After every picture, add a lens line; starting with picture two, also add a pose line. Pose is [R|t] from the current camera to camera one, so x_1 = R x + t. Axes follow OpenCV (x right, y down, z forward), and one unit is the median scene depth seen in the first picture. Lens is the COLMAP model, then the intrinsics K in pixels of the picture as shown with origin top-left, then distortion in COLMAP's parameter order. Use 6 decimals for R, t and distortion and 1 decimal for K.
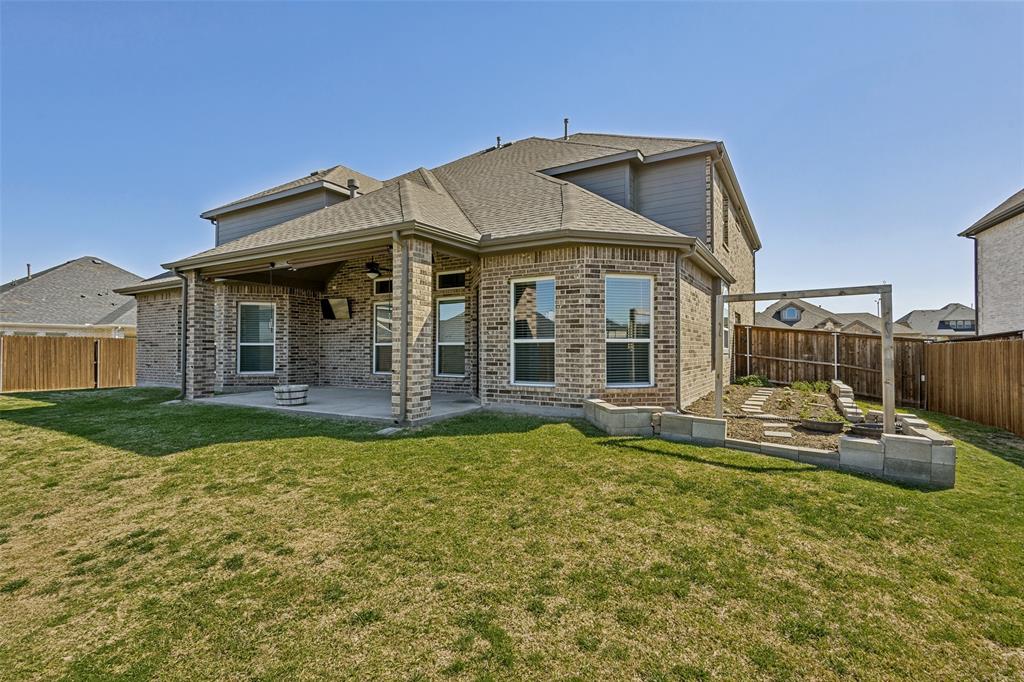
lens RADIAL K [[471.5, 0, 511.3], [0, 471.5, 339.7], [0, 0, 1]] dist [0.015987, -0.004269]
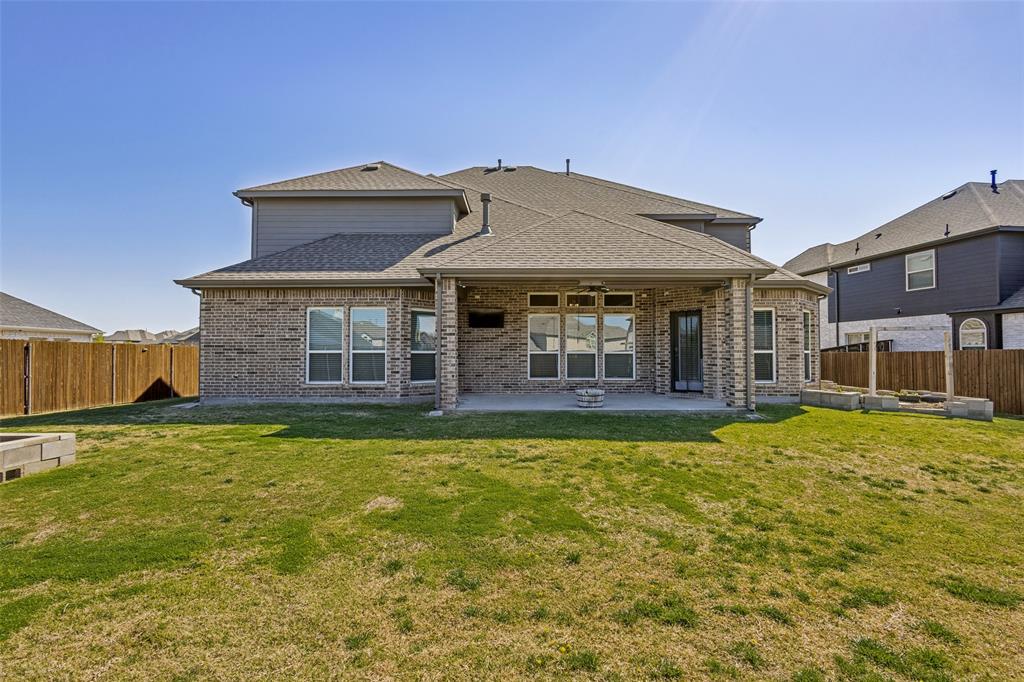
lens RADIAL K [[475.6, 0, 512.0], [0, 475.6, 341.0], [0, 0, 1]] dist [0.018335, -0.007463]
pose [[0.865865, 0.013875, 0.500085, -0.871320], [-0.009987, 0.999896, -0.010452, -0.005121], [-0.500178, 0.004056, 0.865913, 0.072377]]
